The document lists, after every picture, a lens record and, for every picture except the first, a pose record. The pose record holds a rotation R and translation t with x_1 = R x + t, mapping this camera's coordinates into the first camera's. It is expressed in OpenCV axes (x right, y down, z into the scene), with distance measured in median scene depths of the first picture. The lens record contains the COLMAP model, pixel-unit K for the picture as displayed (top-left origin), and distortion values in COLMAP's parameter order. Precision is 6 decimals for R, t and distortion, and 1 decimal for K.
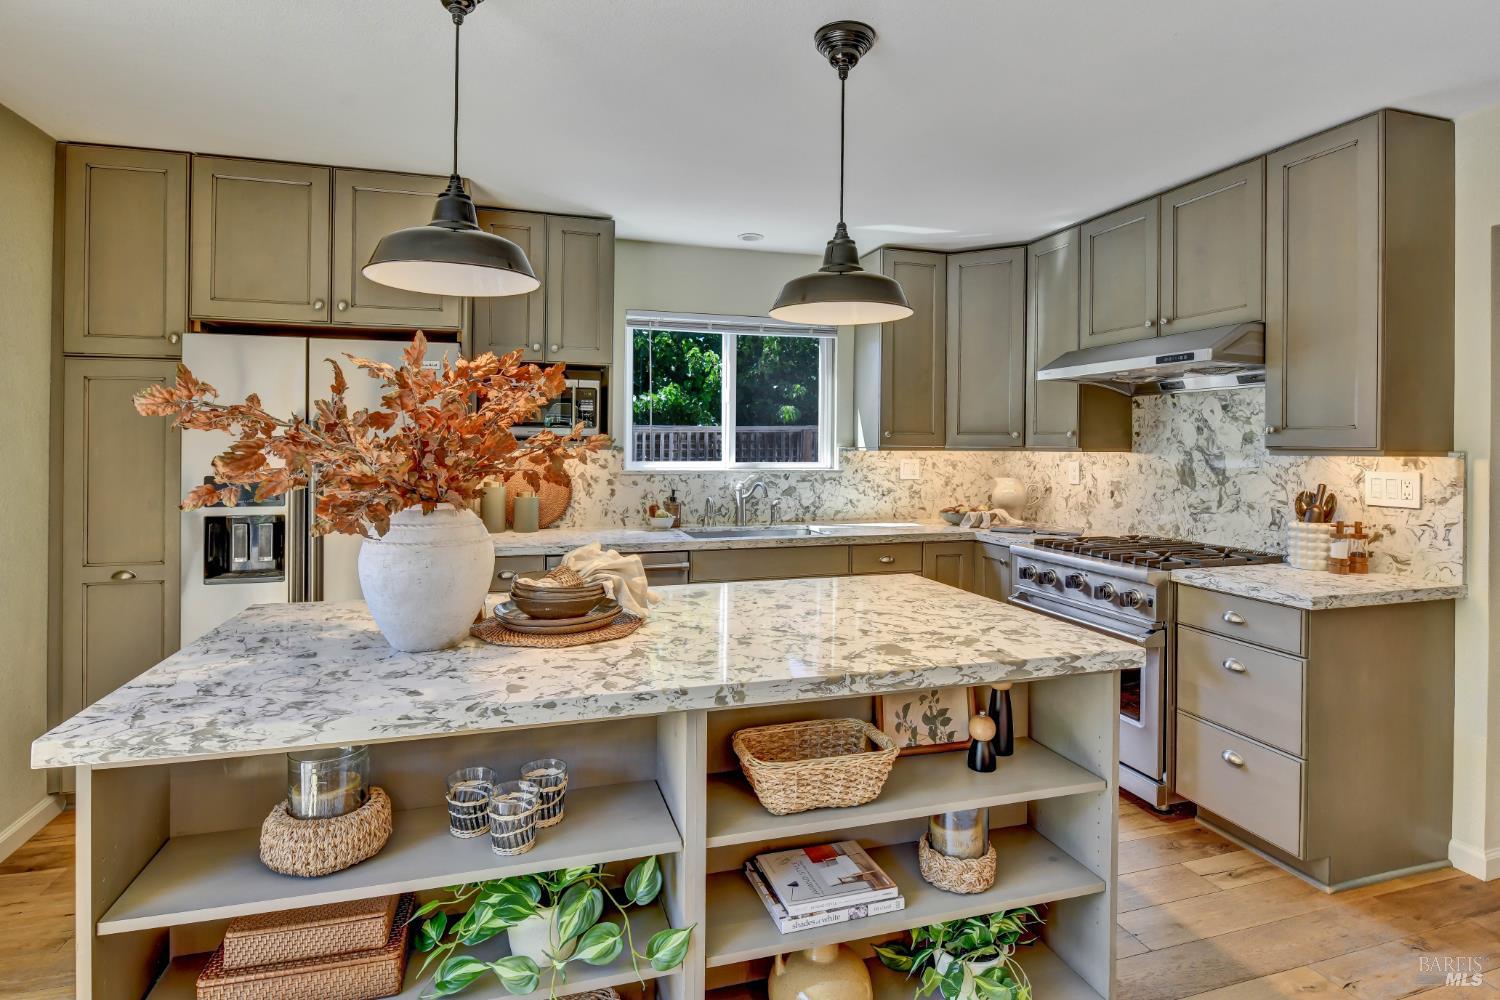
lens RADIAL K [[757.1, 0, 707.9], [0, 757.1, 447.8], [0, 0, 1]] dist [-0.006040, -0.001614]
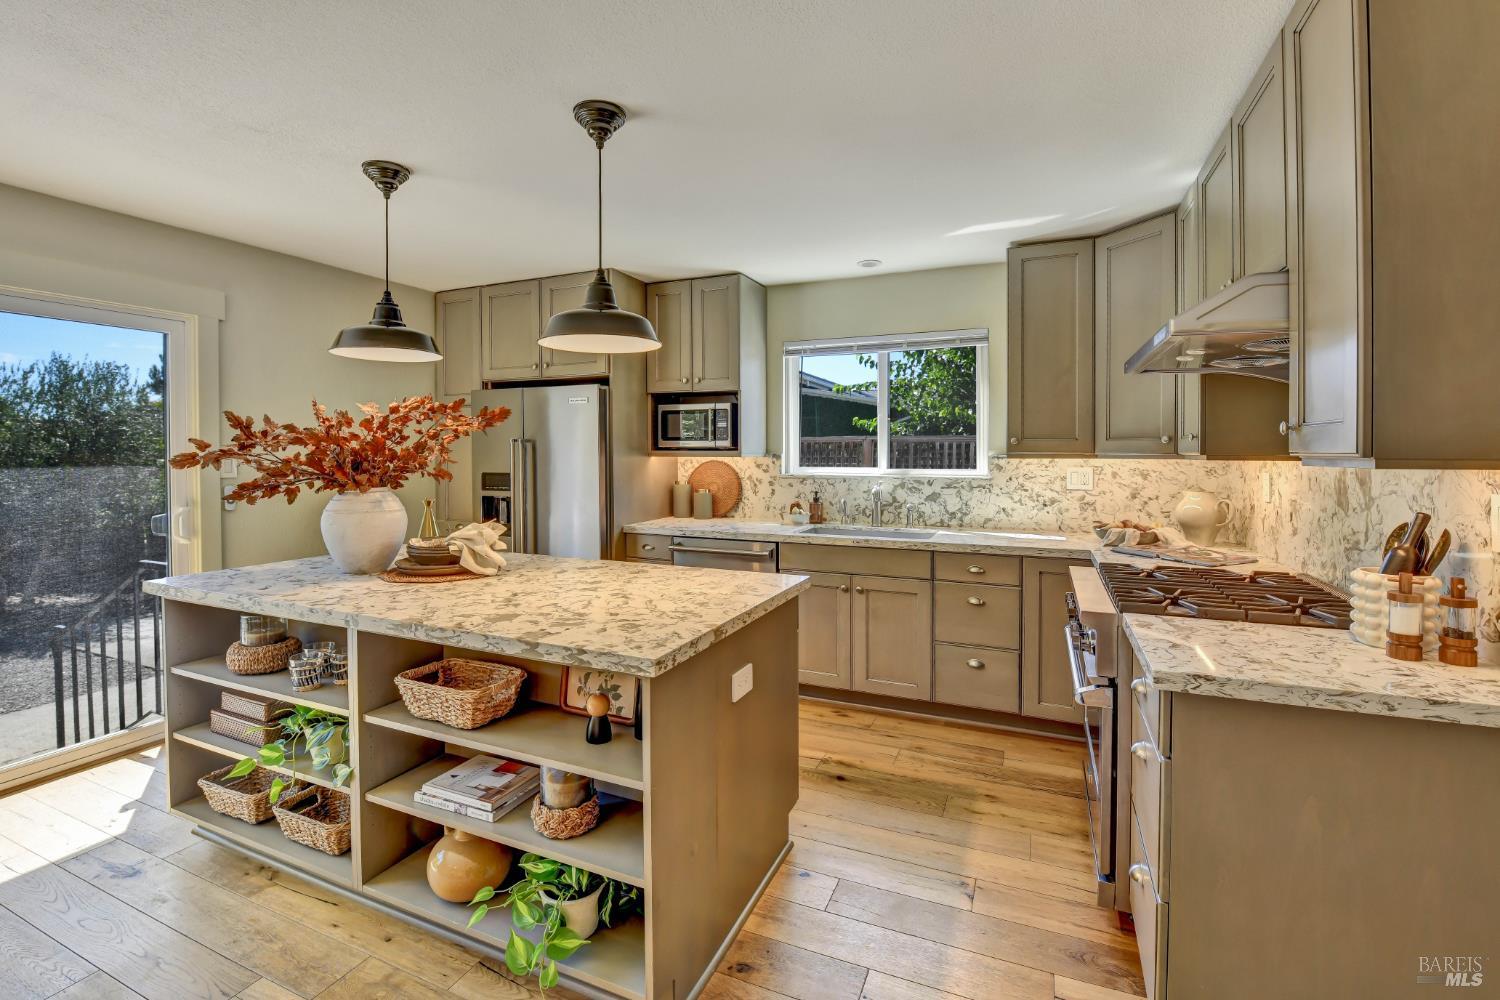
lens RADIAL K [[629.2, 0, 774.5], [0, 629.2, 466.5], [0, 0, 1]] dist [-0.012744, -0.001126]
pose [[0.785978, 0.009313, -0.618185, 0.574829], [0.000957, 0.999867, 0.016280, 0.000973], [0.618254, -0.013387, 0.785864, 0.218581]]
